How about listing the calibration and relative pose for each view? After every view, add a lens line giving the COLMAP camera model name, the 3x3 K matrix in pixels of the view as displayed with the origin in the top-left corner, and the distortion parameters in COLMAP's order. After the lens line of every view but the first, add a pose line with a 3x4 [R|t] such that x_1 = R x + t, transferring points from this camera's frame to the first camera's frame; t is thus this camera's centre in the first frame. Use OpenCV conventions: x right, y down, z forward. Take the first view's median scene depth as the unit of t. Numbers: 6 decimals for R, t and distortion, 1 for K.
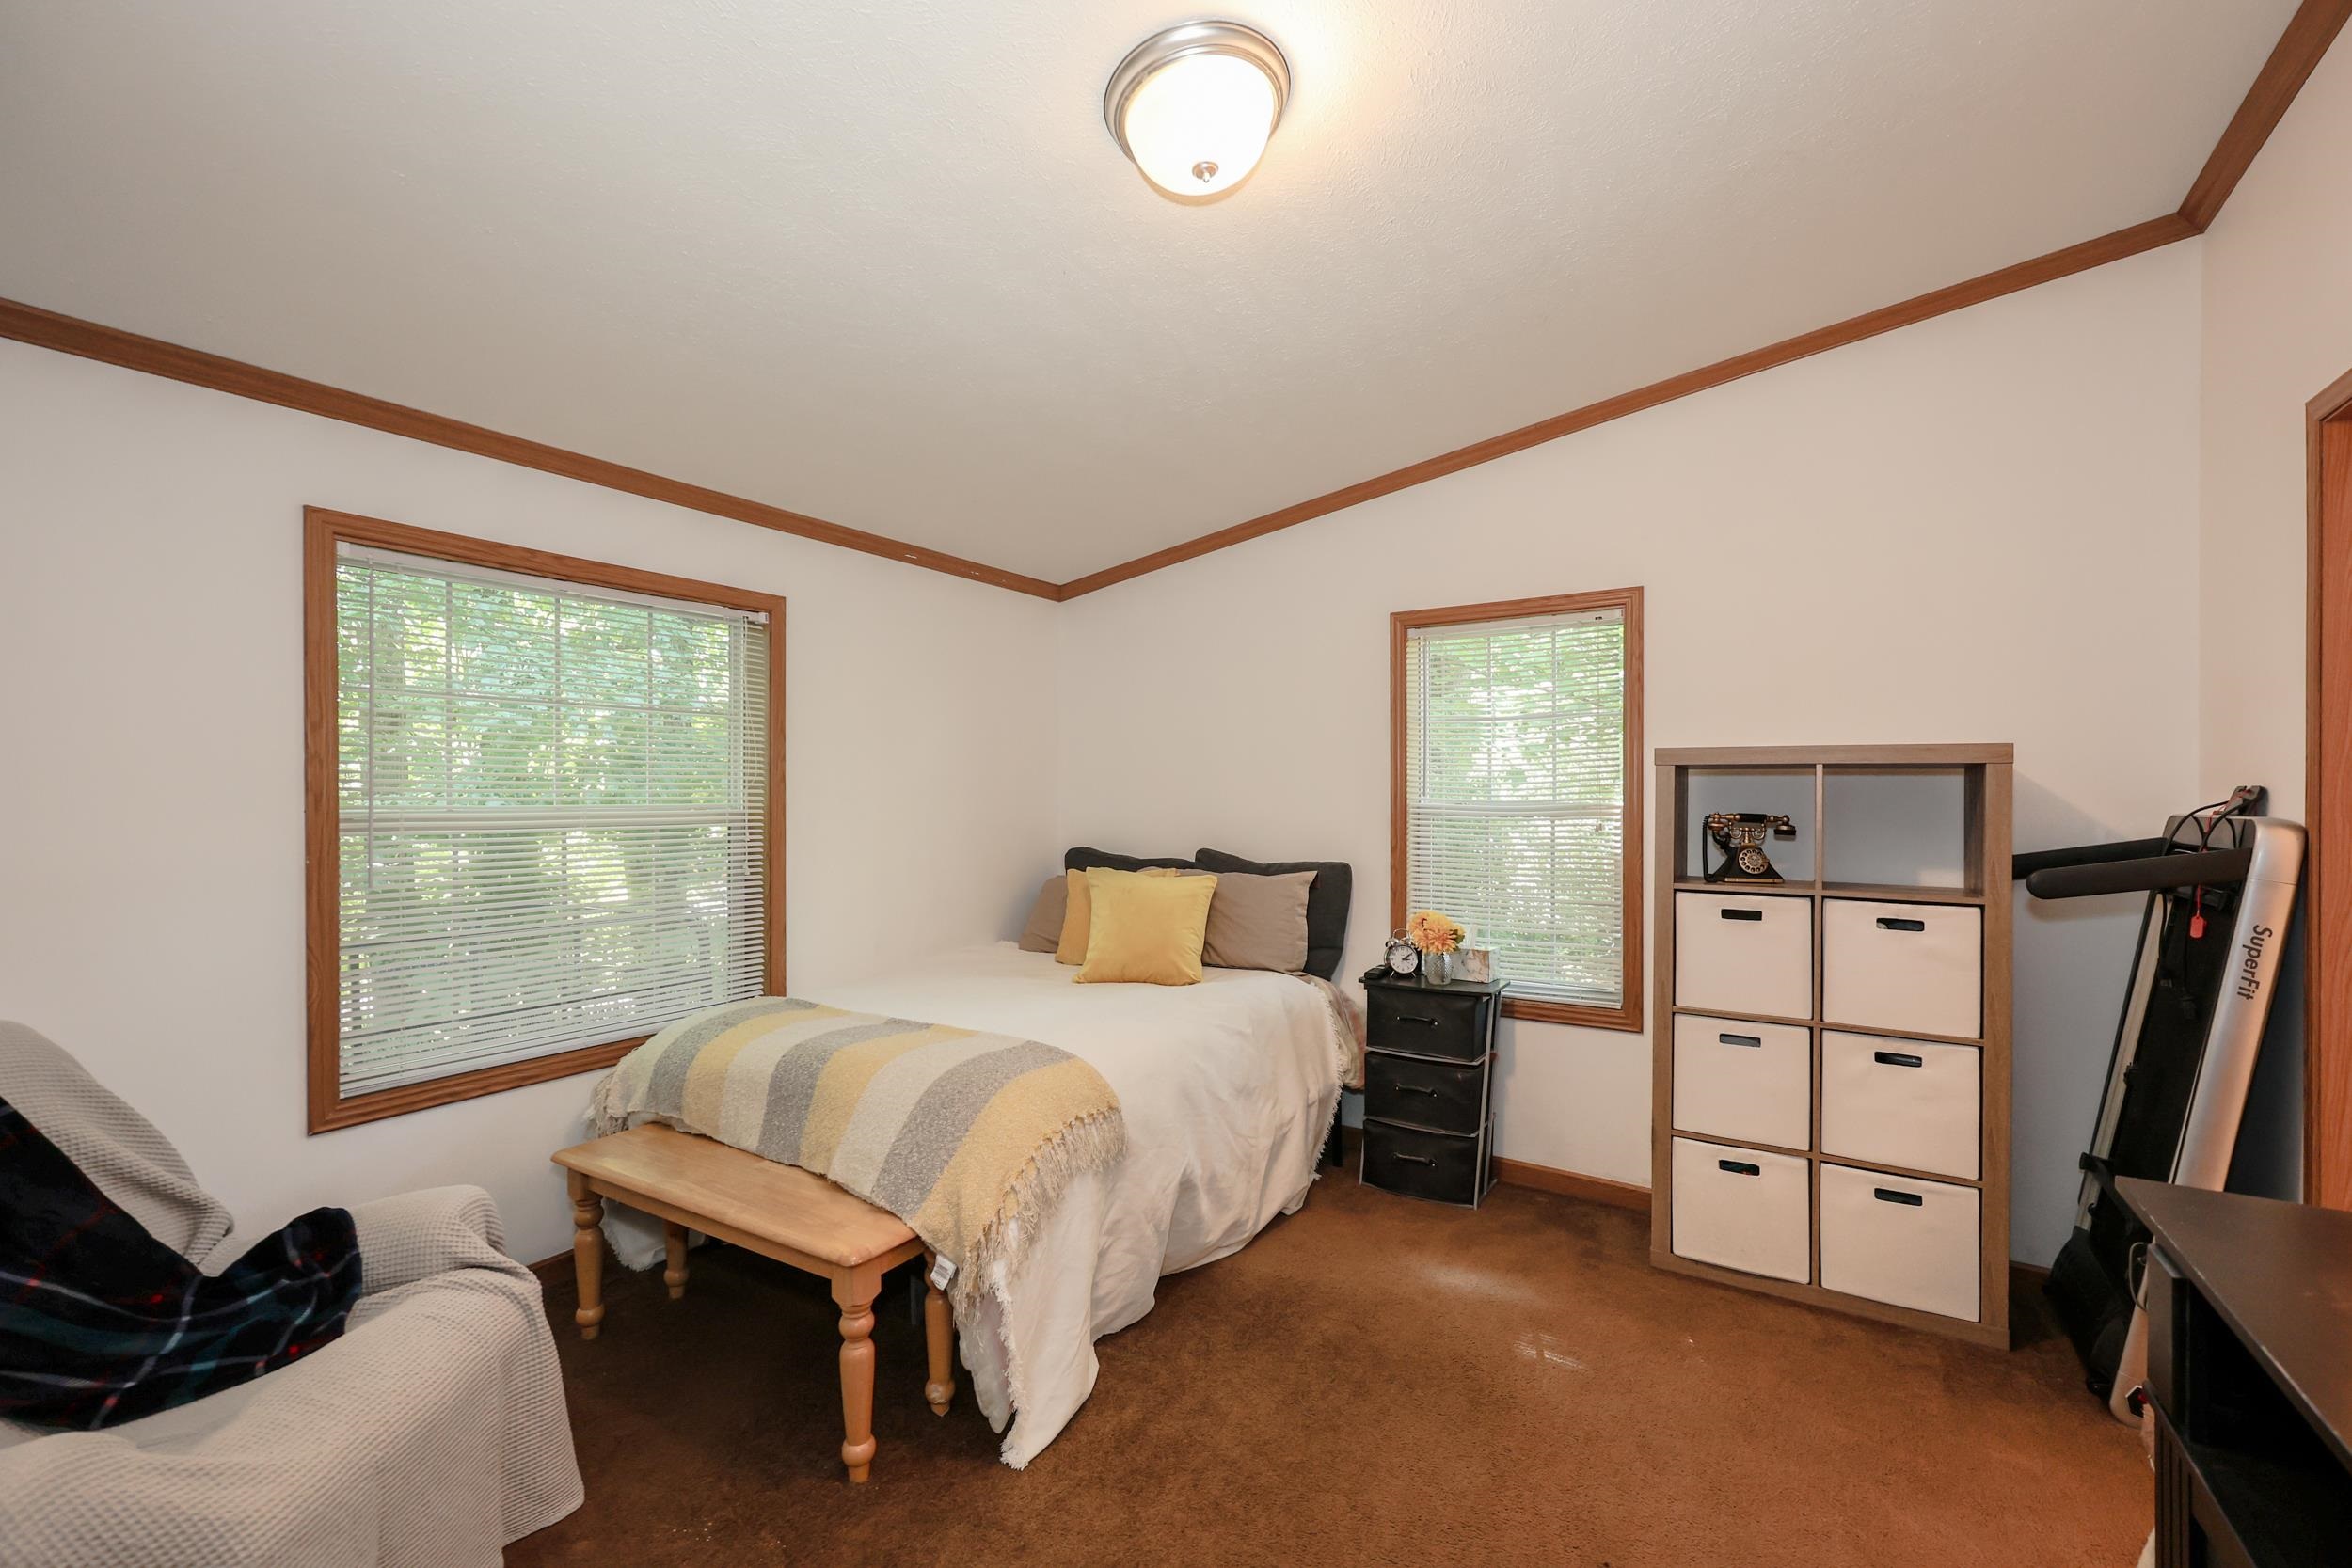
lens RADIAL K [[995.7, 0, 1176.0], [0, 995.7, 784.0], [0, 0, 1]] dist [0.000955, -0.000128]
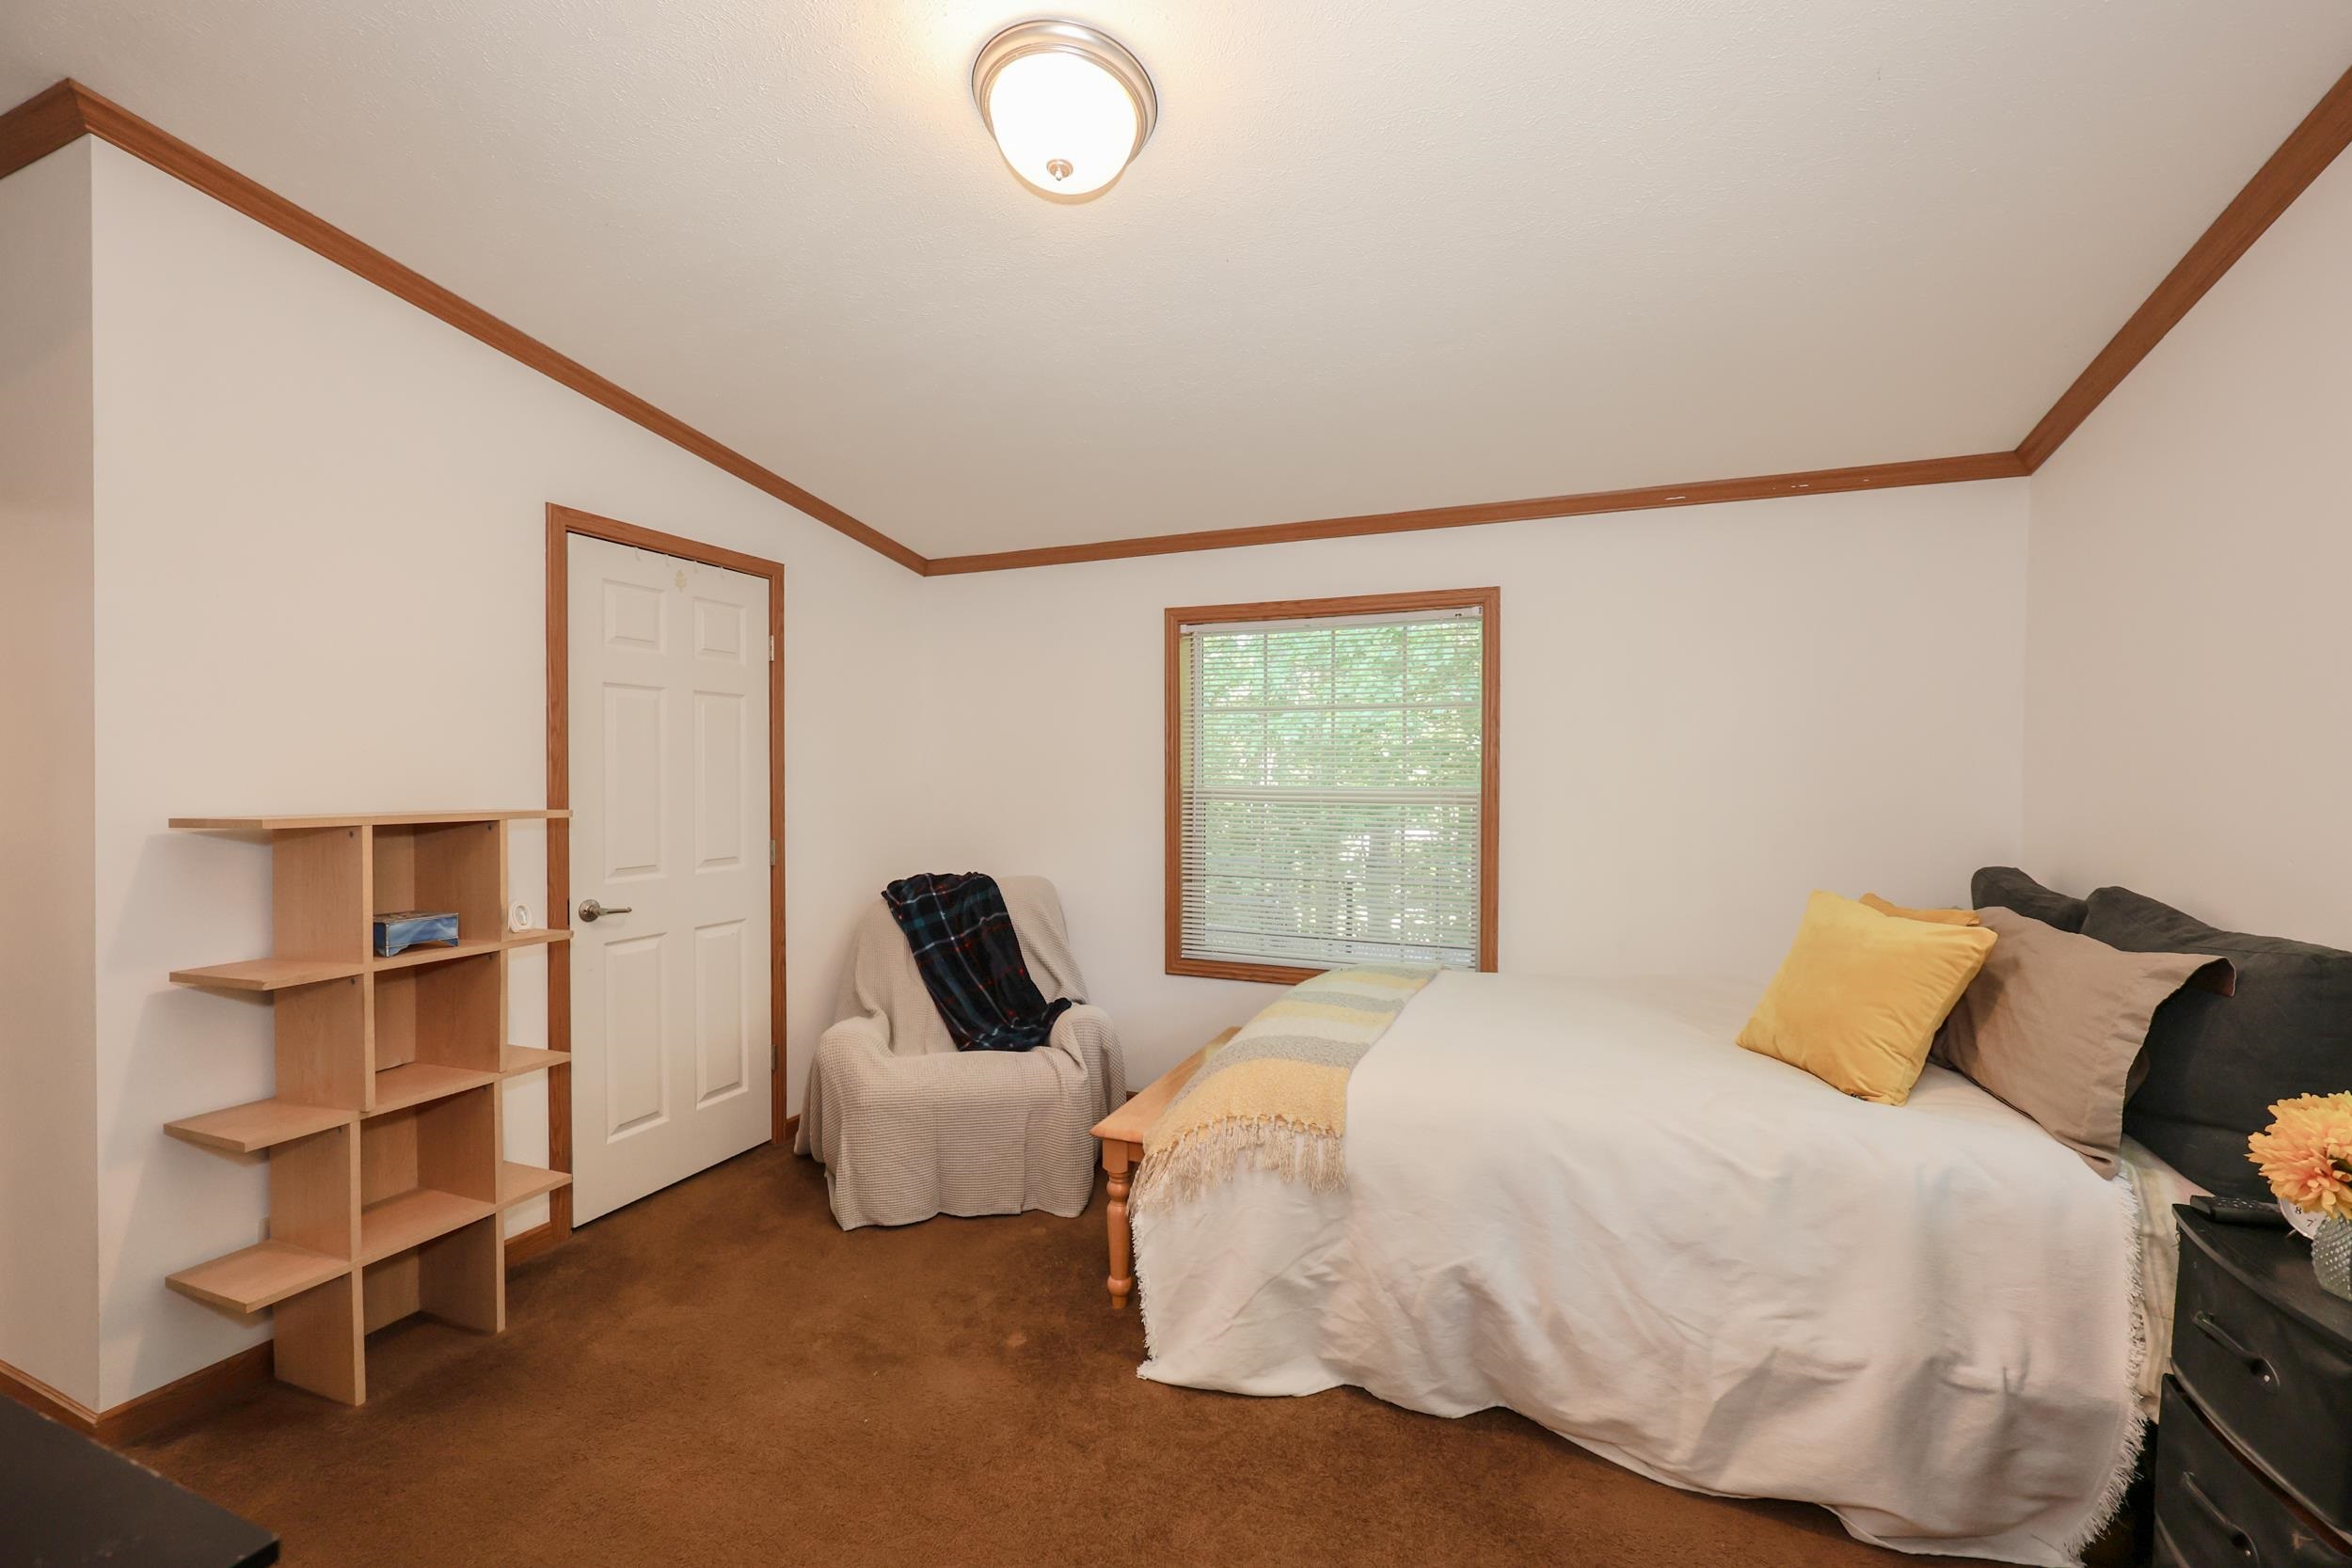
lens RADIAL K [[977.4, 0, 1159.8], [0, 977.4, 780.5], [0, 0, 1]] dist [0.000723, -0.000682]
pose [[0.161041, 0.011354, -0.986882, 0.738332], [0.009750, 0.999867, 0.013095, -0.004535], [0.986900, -0.011731, 0.160909, 0.667850]]
